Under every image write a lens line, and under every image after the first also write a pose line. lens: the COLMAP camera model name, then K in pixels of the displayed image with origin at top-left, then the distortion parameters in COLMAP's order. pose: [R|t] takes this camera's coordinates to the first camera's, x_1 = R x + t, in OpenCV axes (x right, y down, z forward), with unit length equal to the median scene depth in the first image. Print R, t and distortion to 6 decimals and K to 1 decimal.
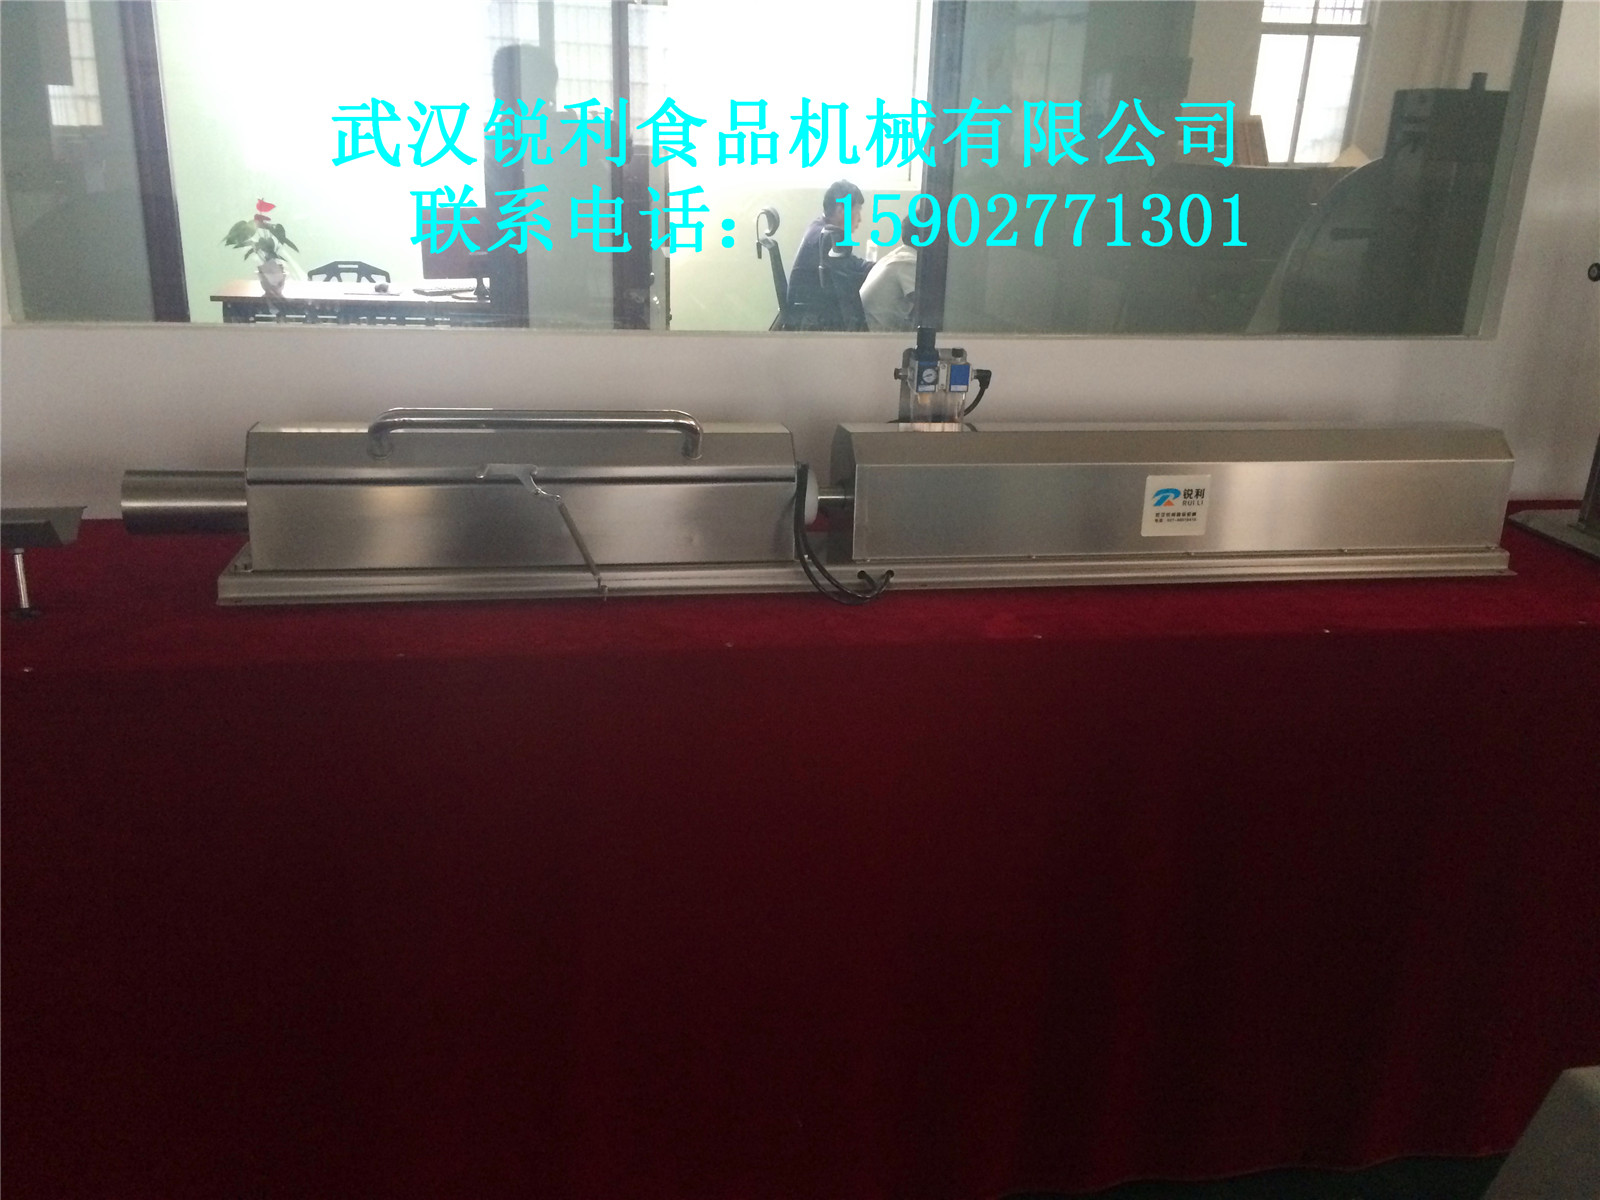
lens RADIAL K [[1396.5, 0, 794.6], [0, 1396.5, 609.2], [0, 0, 1]] dist [0.100475, -0.070287]
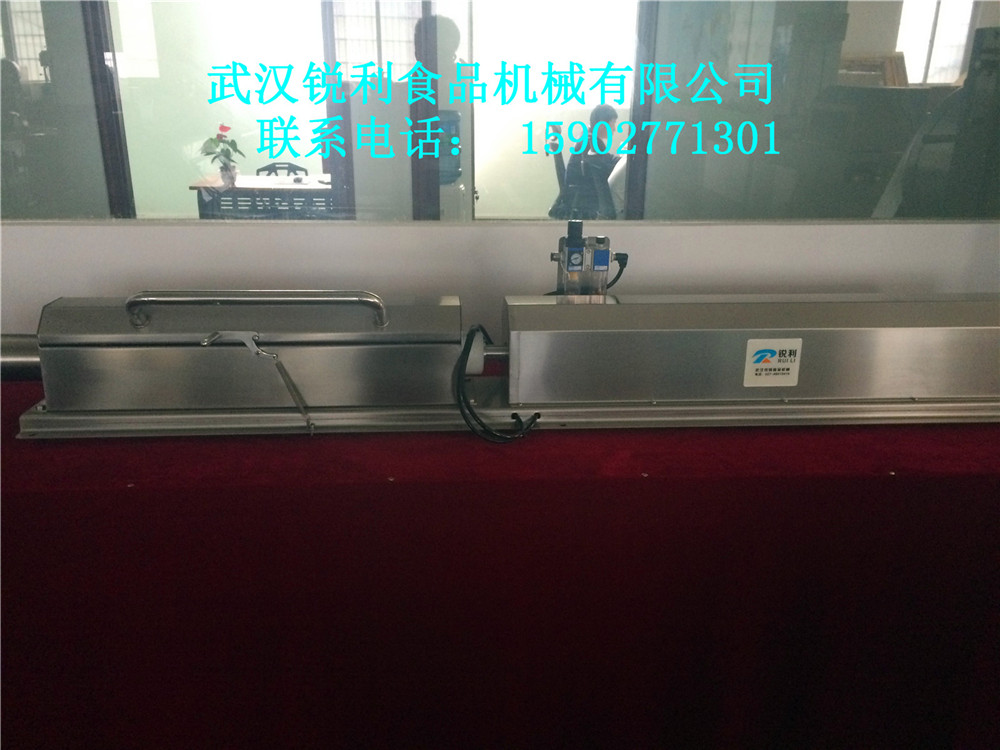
lens RADIAL K [[872.8, 0, 501.1], [0, 872.8, 370.9], [0, 0, 1]] dist [0.100475, -0.070287]
pose [[0.993911, 0.013843, -0.109312, 0.113271], [-0.013924, 0.999903, 0.000025, -0.061108], [0.109301, 0.001497, 0.994008, 0.189018]]
